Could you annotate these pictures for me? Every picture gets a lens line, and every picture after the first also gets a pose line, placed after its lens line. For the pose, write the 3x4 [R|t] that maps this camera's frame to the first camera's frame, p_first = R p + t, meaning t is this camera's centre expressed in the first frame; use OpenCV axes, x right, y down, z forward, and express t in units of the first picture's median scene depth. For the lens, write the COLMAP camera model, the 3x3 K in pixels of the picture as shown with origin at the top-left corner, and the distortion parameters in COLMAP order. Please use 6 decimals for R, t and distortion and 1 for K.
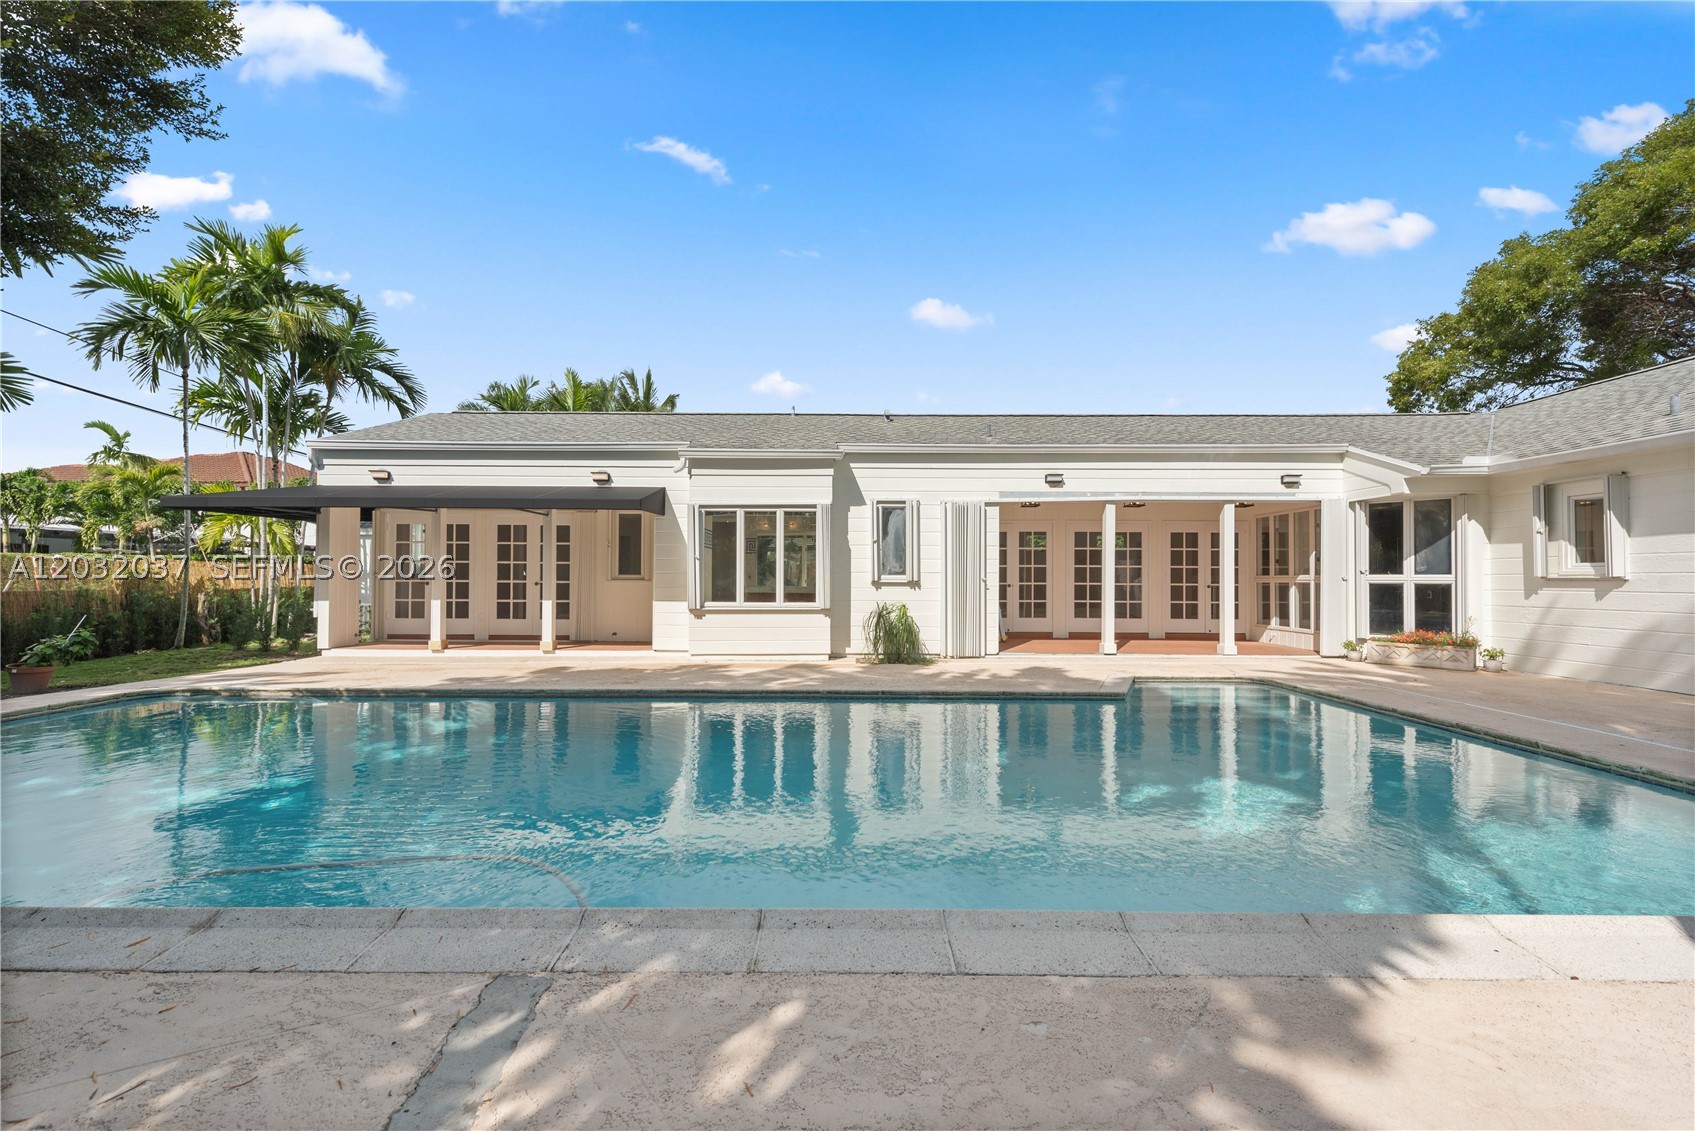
lens RADIAL K [[661.7, 0, 845.1], [0, 661.7, 561.1], [0, 0, 1]] dist [0.014818, -0.005681]
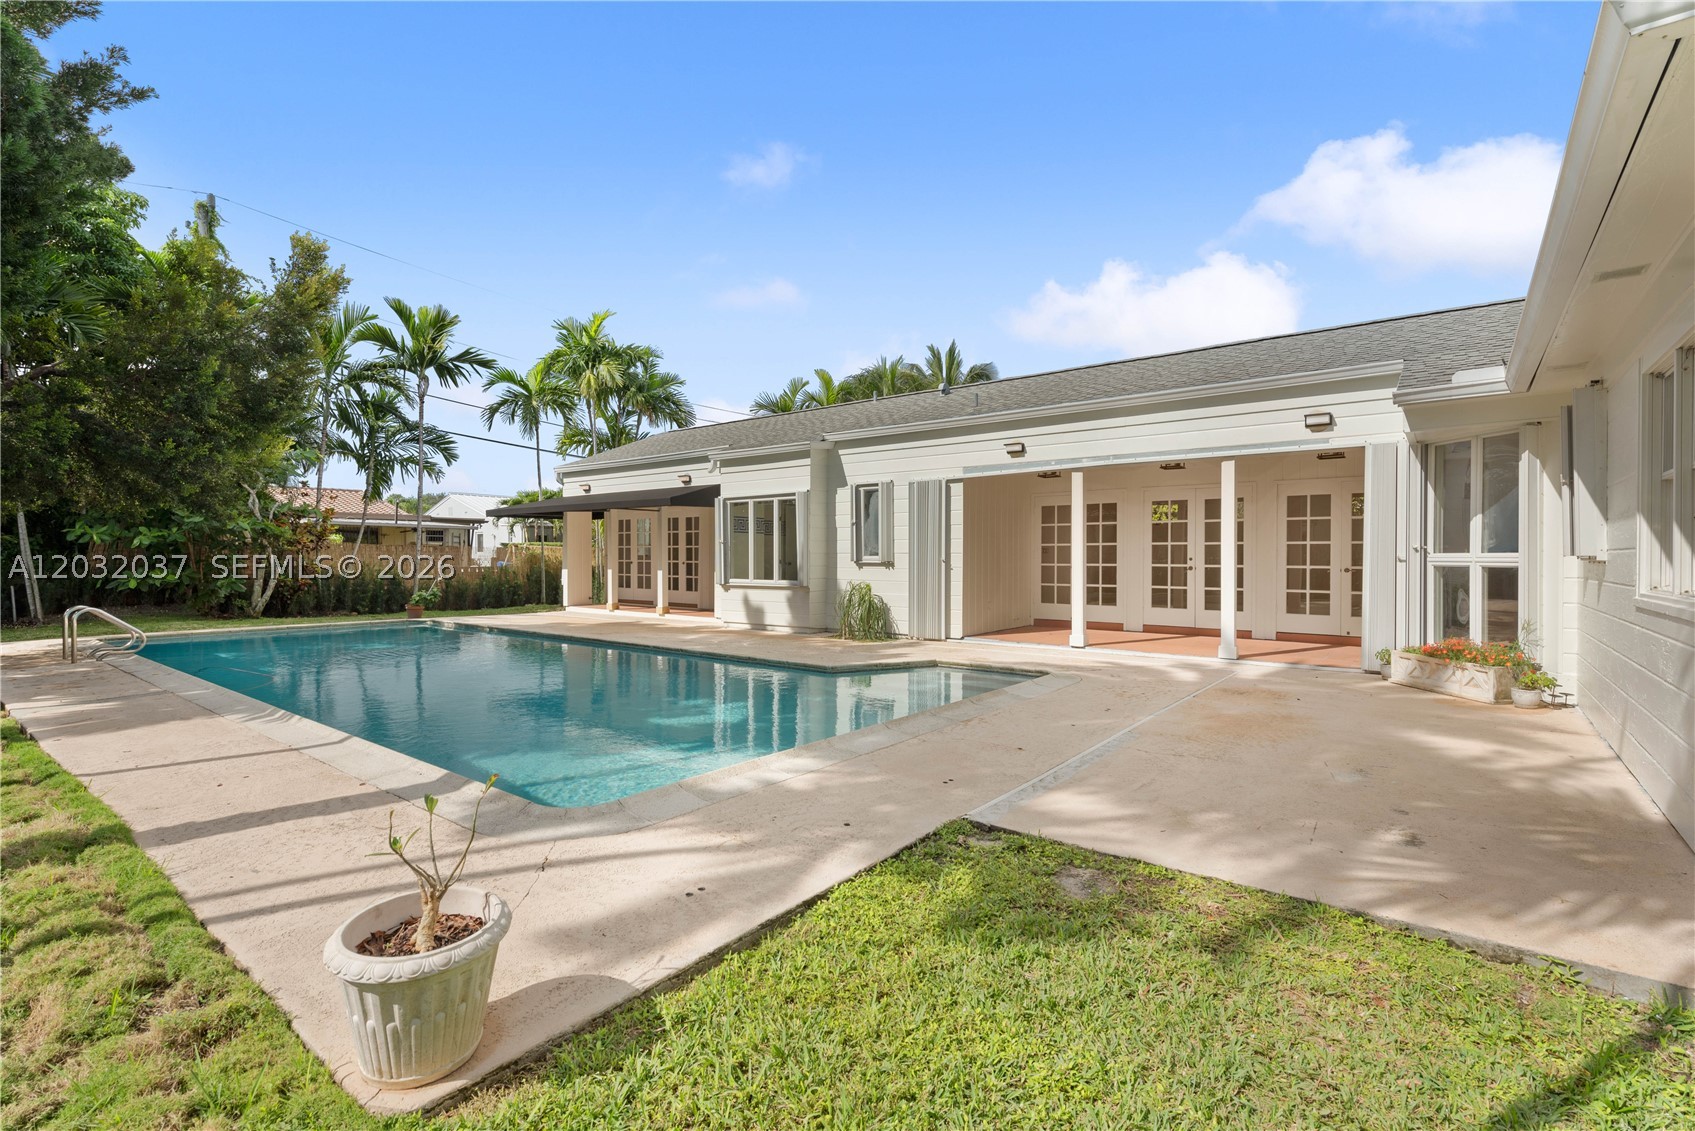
lens RADIAL K [[788.1, 0, 847.5], [0, 788.1, 565.5], [0, 0, 1]] dist [-0.002508, -0.000180]
pose [[0.778673, 0.004258, -0.627416, 0.807760], [0.015536, 0.999540, 0.026065, 0.004161], [0.627238, -0.030044, 0.778248, 0.015677]]
